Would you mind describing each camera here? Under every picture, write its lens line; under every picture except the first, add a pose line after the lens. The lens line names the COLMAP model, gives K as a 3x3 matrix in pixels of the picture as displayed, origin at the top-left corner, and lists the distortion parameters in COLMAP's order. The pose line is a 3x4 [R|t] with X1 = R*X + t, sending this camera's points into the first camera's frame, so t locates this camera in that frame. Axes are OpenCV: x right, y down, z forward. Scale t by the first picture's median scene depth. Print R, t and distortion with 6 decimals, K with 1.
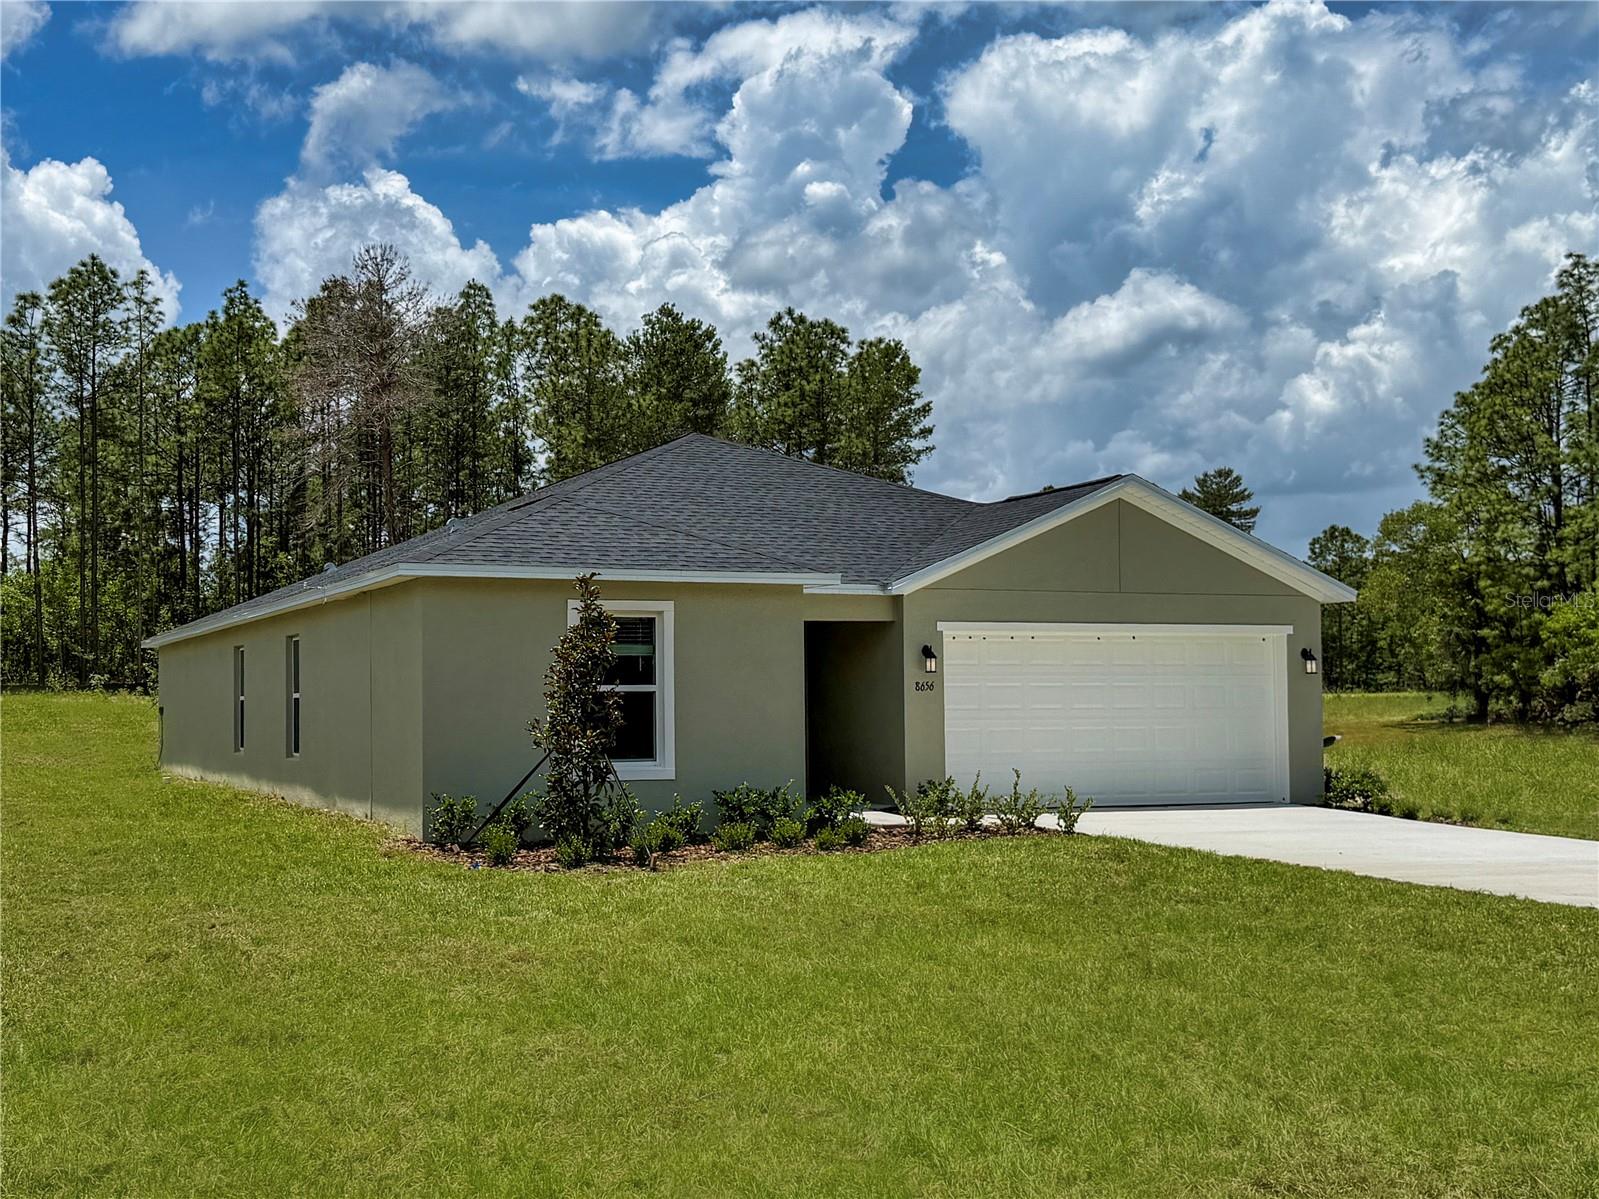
lens RADIAL K [[1463.4, 0, 800.0], [0, 1463.4, 661.0], [0, 0, 1]] dist [-0.004841, -0.010105]
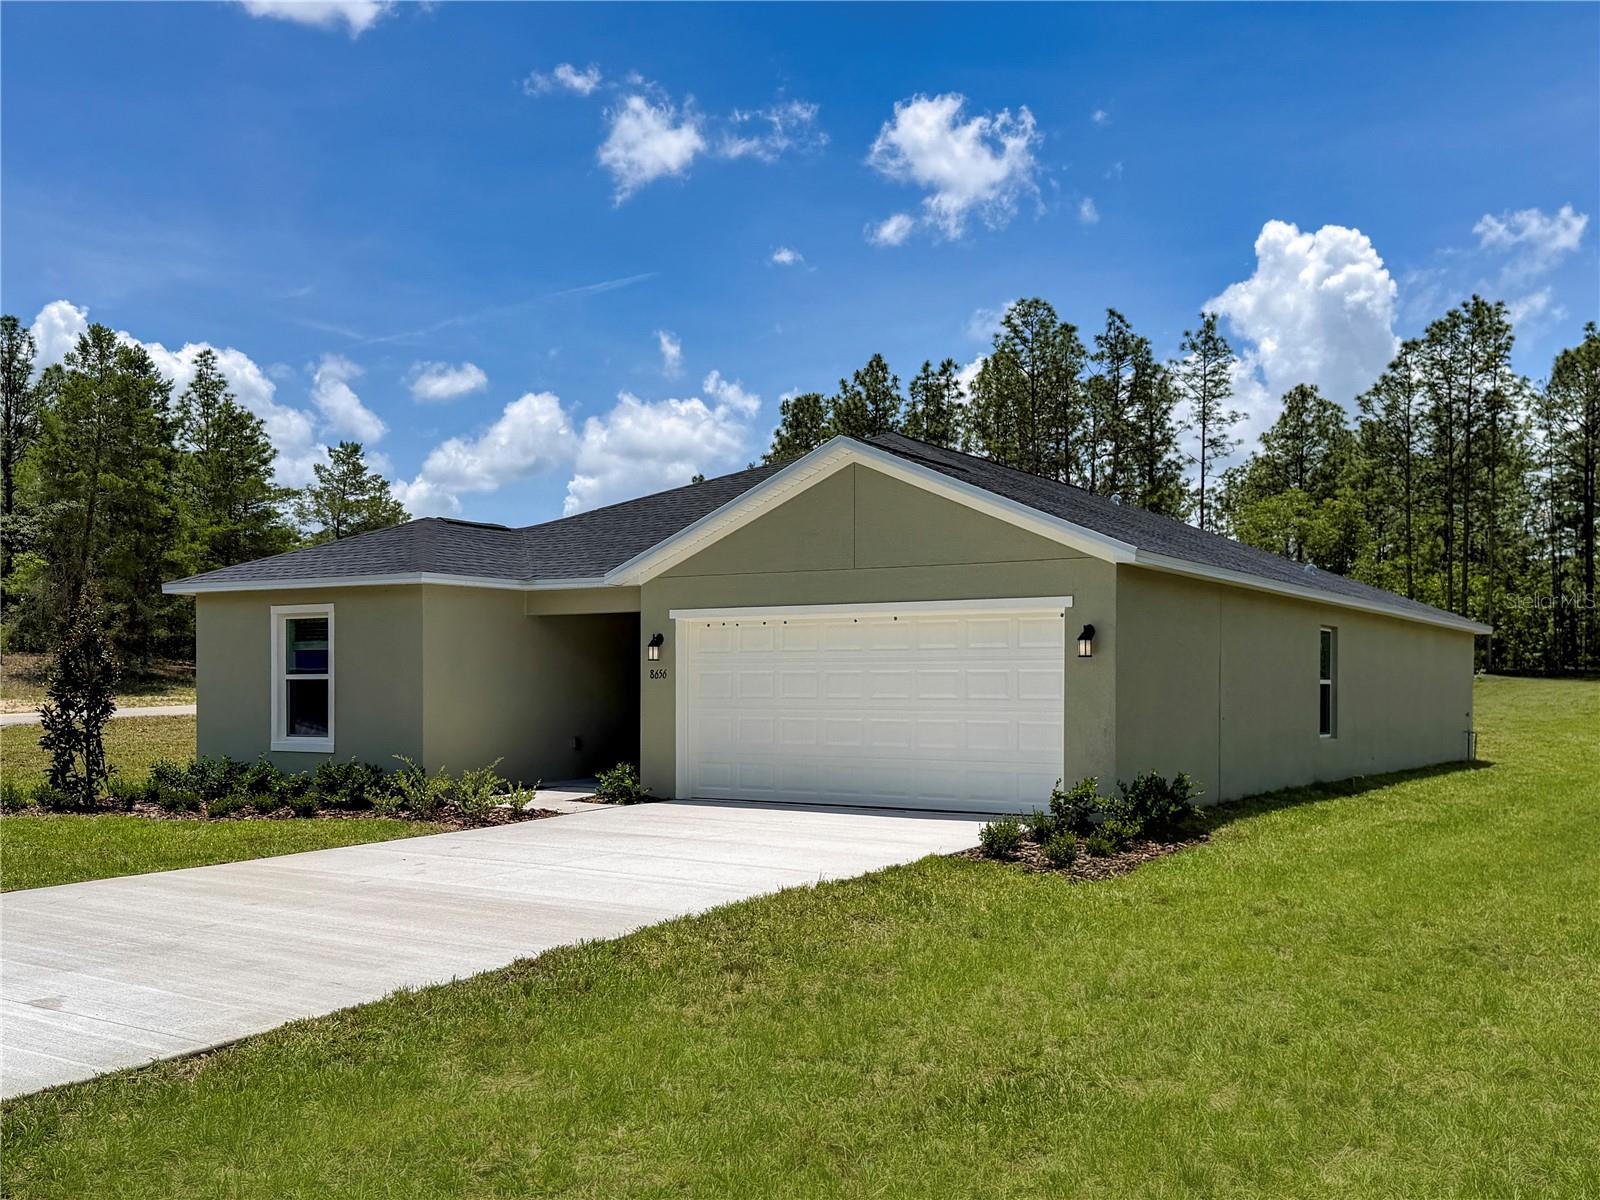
lens RADIAL K [[1464.4, 0, 800.5], [0, 1464.4, 661.6], [0, 0, 1]] dist [-0.004841, -0.010105]
pose [[0.680242, -0.004261, -0.732975, 0.891186], [0.014893, 0.999857, 0.008010, 0.001996], [0.732837, -0.016365, 0.680208, 0.385773]]
